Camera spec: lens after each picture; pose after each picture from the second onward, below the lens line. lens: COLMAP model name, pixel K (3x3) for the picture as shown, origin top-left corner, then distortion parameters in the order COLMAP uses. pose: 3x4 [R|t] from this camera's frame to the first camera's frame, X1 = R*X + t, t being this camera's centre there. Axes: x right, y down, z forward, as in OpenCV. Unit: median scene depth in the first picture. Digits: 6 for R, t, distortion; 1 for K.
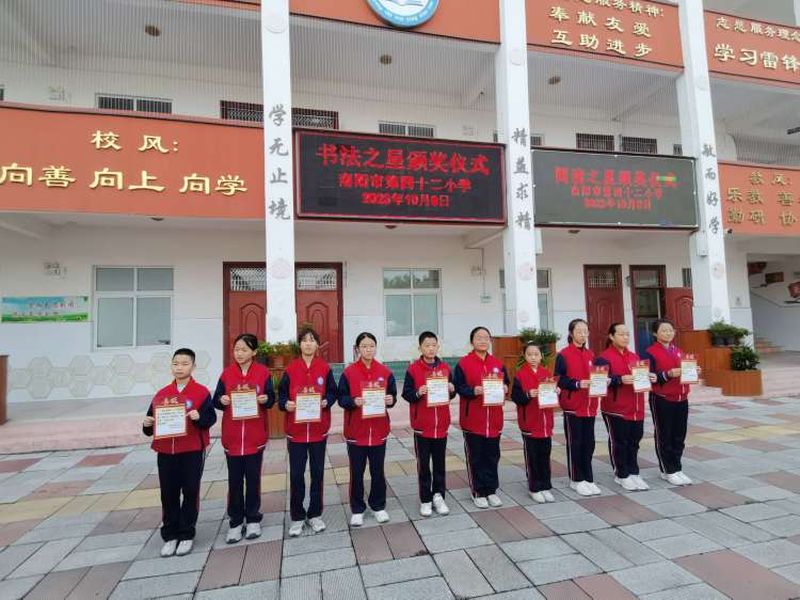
lens RADIAL K [[400.2, 0, 398.4], [0, 400.2, 307.0], [0, 0, 1]] dist [0.026844, -0.024082]
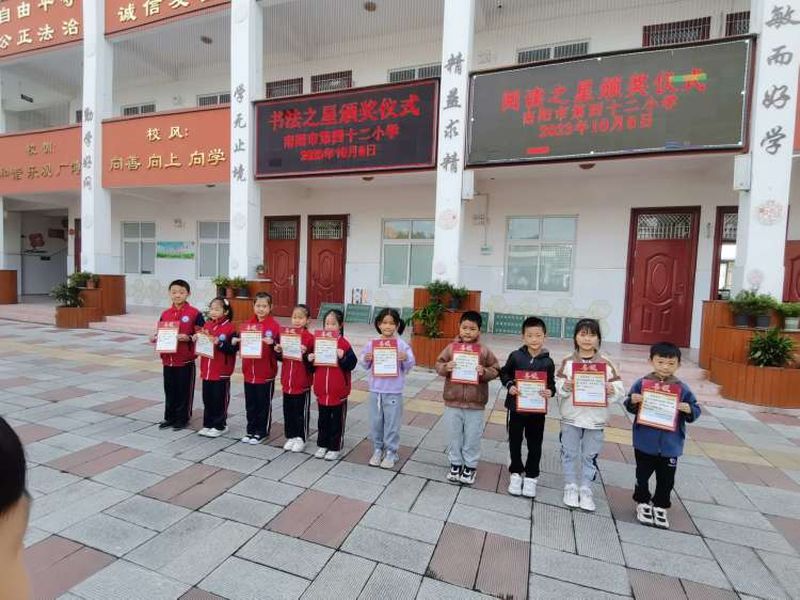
lens RADIAL K [[409.8, 0, 398.3], [0, 409.8, 300.7], [0, 0, 1]] dist [0.032935, -0.026767]
pose [[0.839784, 0.088413, -0.535673, 0.736094], [-0.035531, 0.993486, 0.108271, -0.002628], [0.541756, -0.071891, 0.837456, 0.138365]]
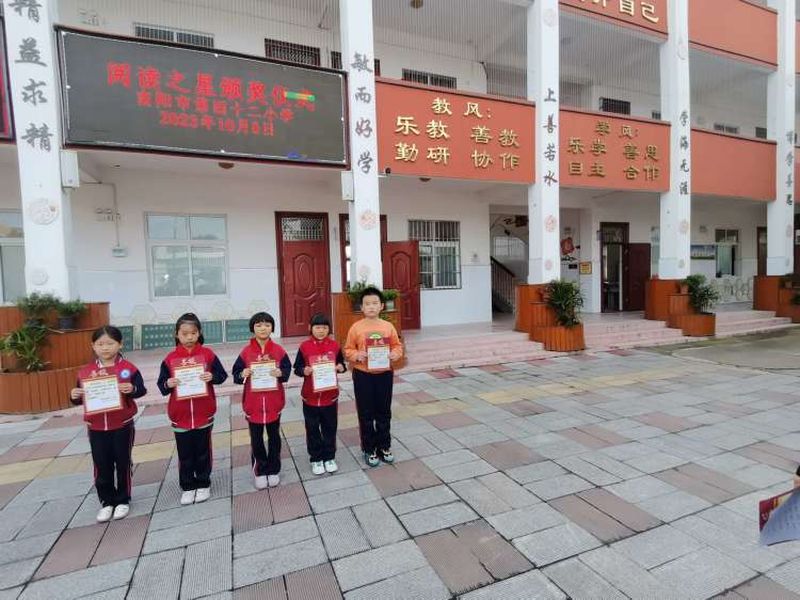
lens RADIAL K [[409.8, 0, 398.3], [0, 409.8, 300.7], [0, 0, 1]] dist [0.032935, -0.026767]
pose [[0.986373, -0.009313, 0.164261, 0.796814], [-0.005858, 0.995776, 0.091634, -0.006050], [-0.164421, -0.091348, 0.982151, 0.187487]]
